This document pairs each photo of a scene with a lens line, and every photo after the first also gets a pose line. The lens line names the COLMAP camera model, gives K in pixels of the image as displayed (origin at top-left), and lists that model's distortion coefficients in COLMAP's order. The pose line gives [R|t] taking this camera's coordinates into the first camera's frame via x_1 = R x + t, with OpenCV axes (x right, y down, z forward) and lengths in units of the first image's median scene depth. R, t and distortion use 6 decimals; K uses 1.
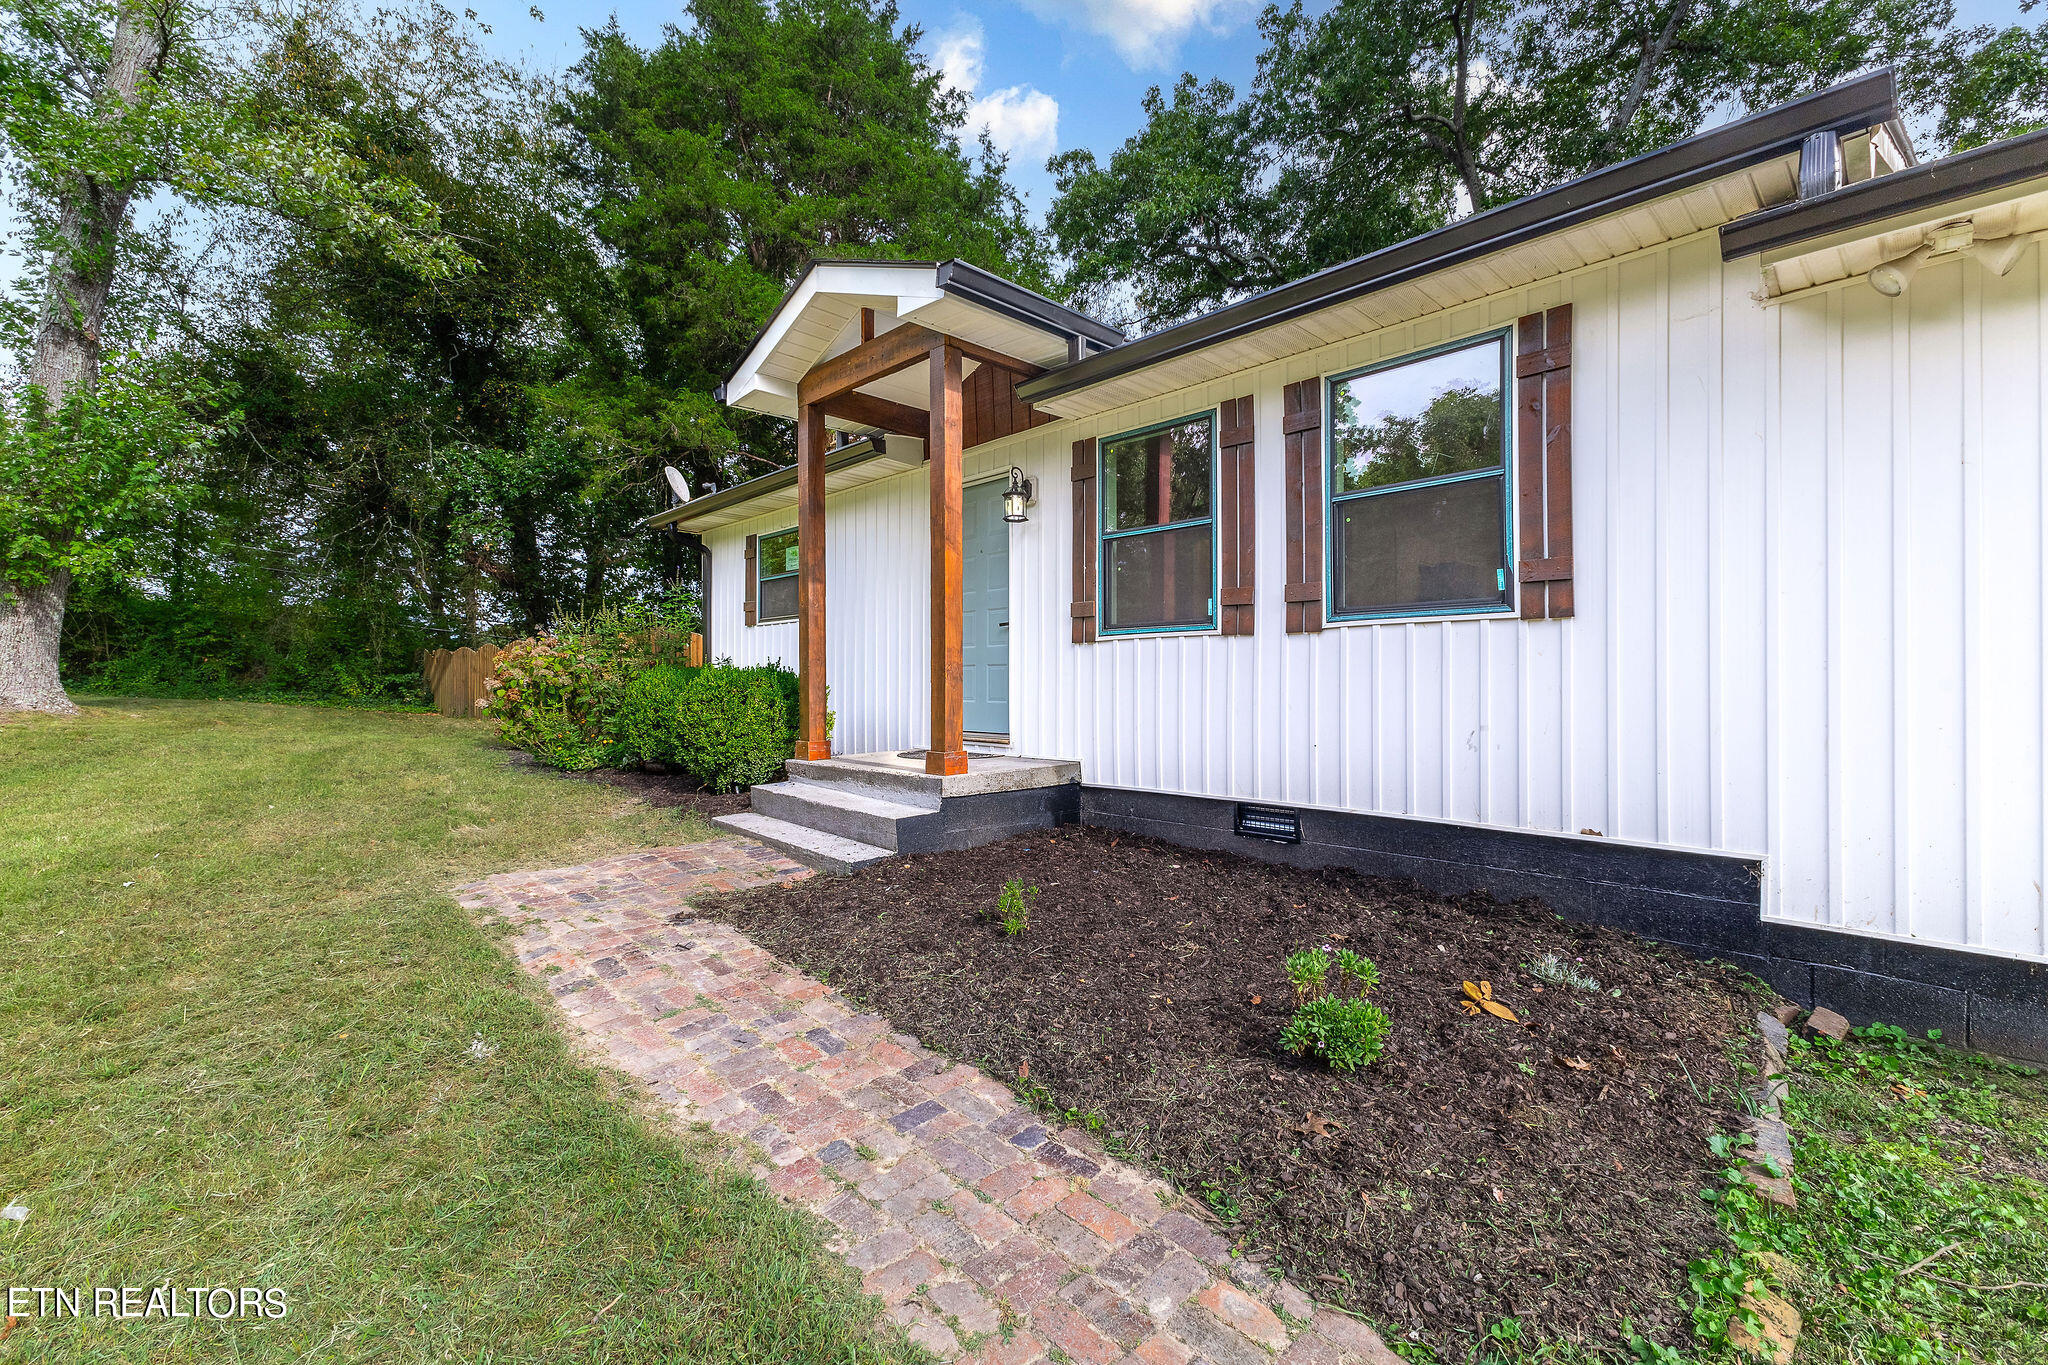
lens RADIAL K [[883.8, 0, 1022.3], [0, 883.8, 687.4], [0, 0, 1]] dist [0.007585, 0.000134]
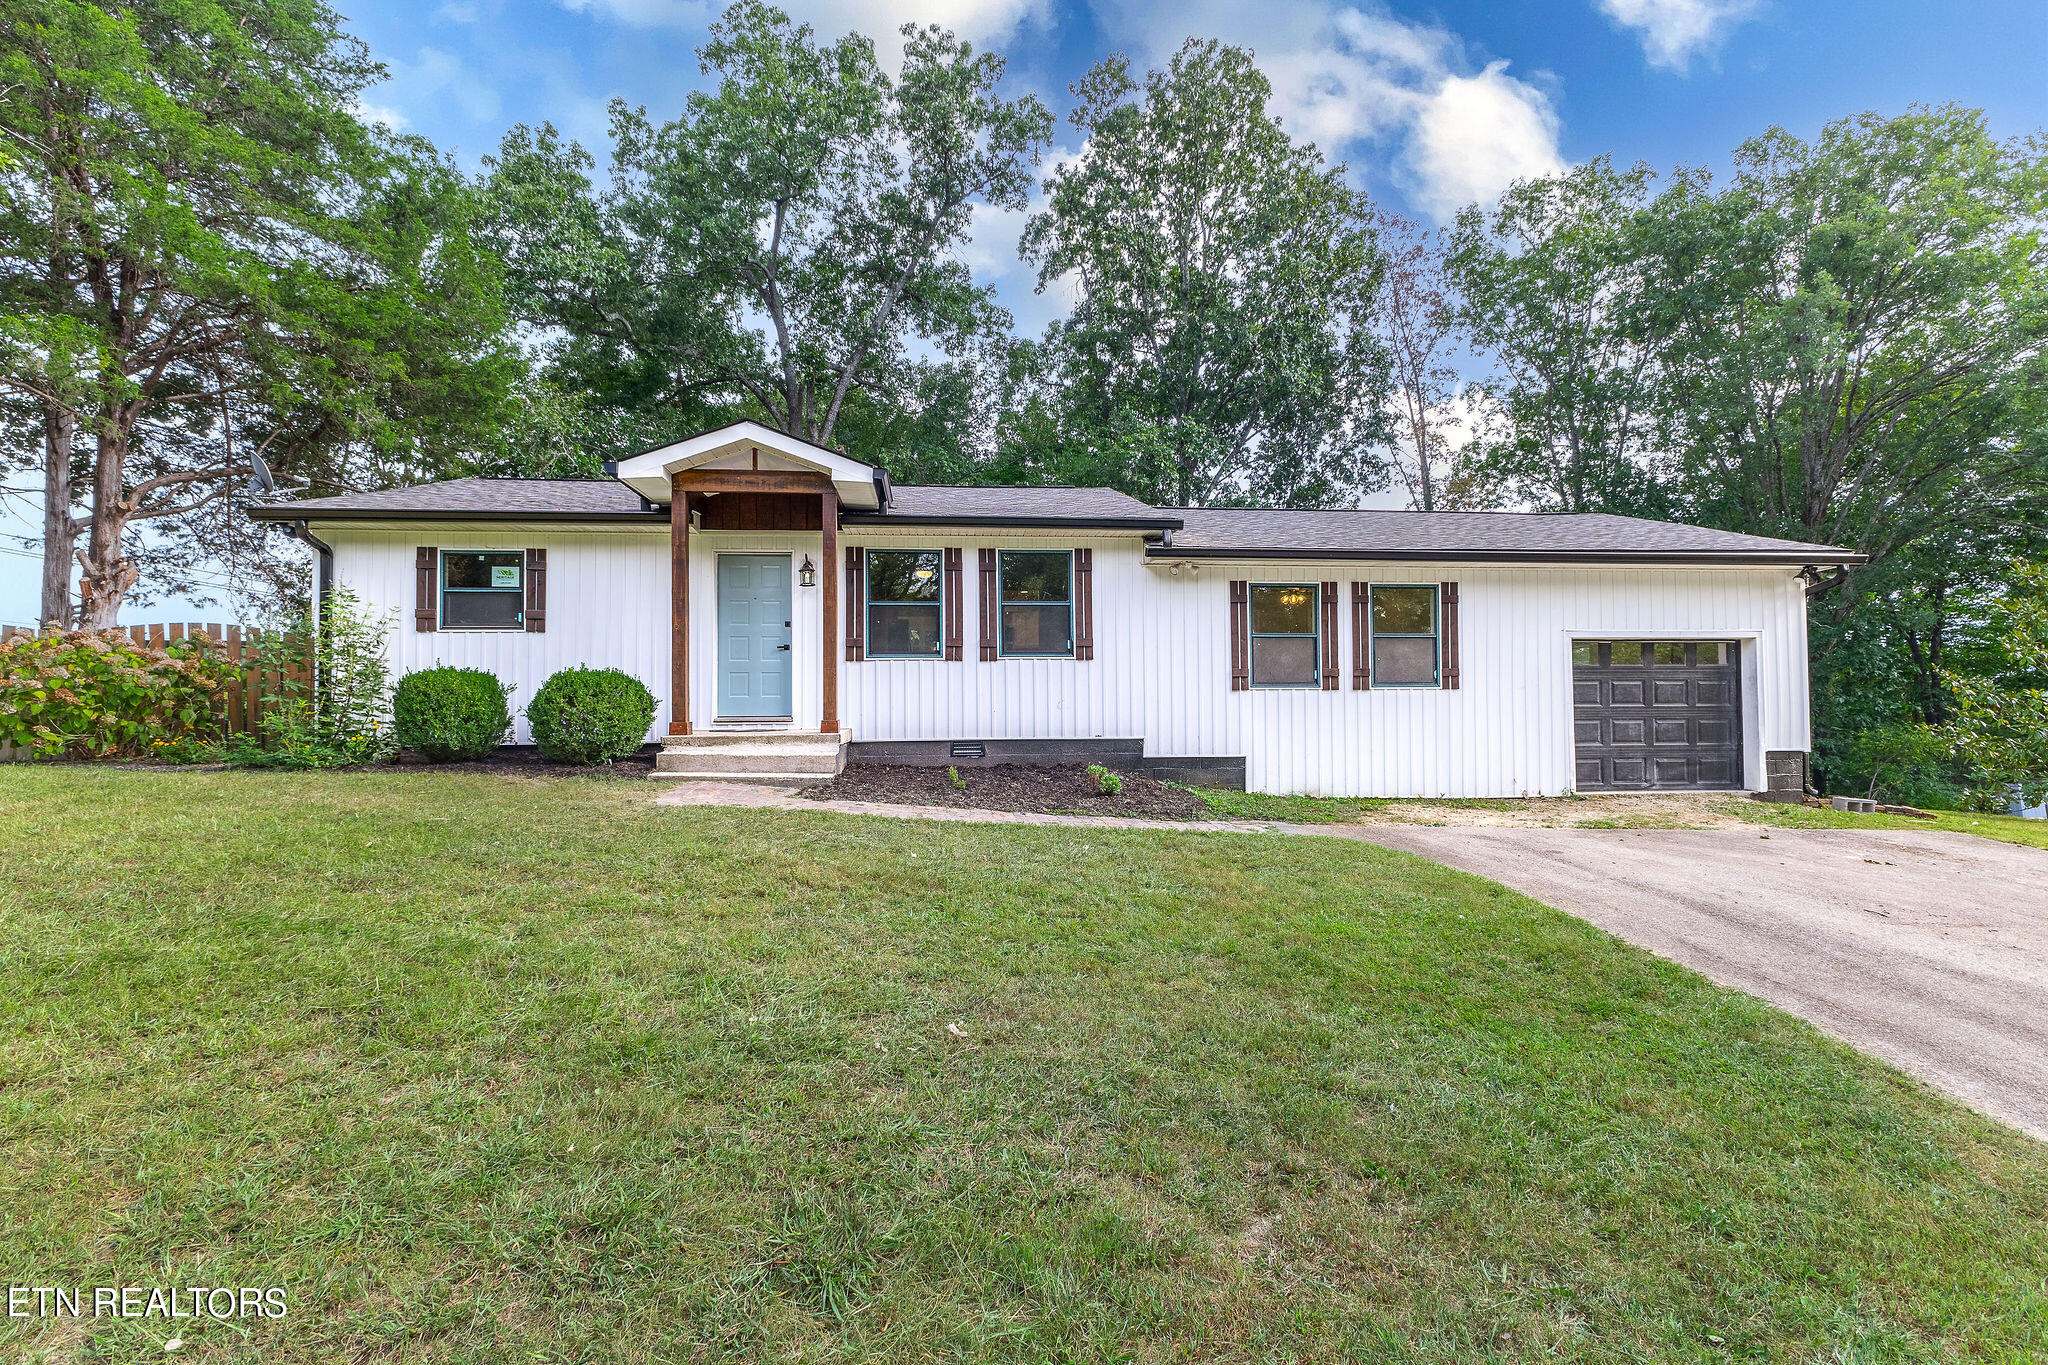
lens RADIAL K [[883.8, 0, 1025.3], [0, 883.8, 684.3], [0, 0, 1]] dist [0.007585, 0.000134]
pose [[0.616459, 0.013735, 0.787267, -1.010856], [0.007058, 0.999711, -0.022967, 0.035691], [-0.787356, 0.019715, 0.616184, -0.326991]]
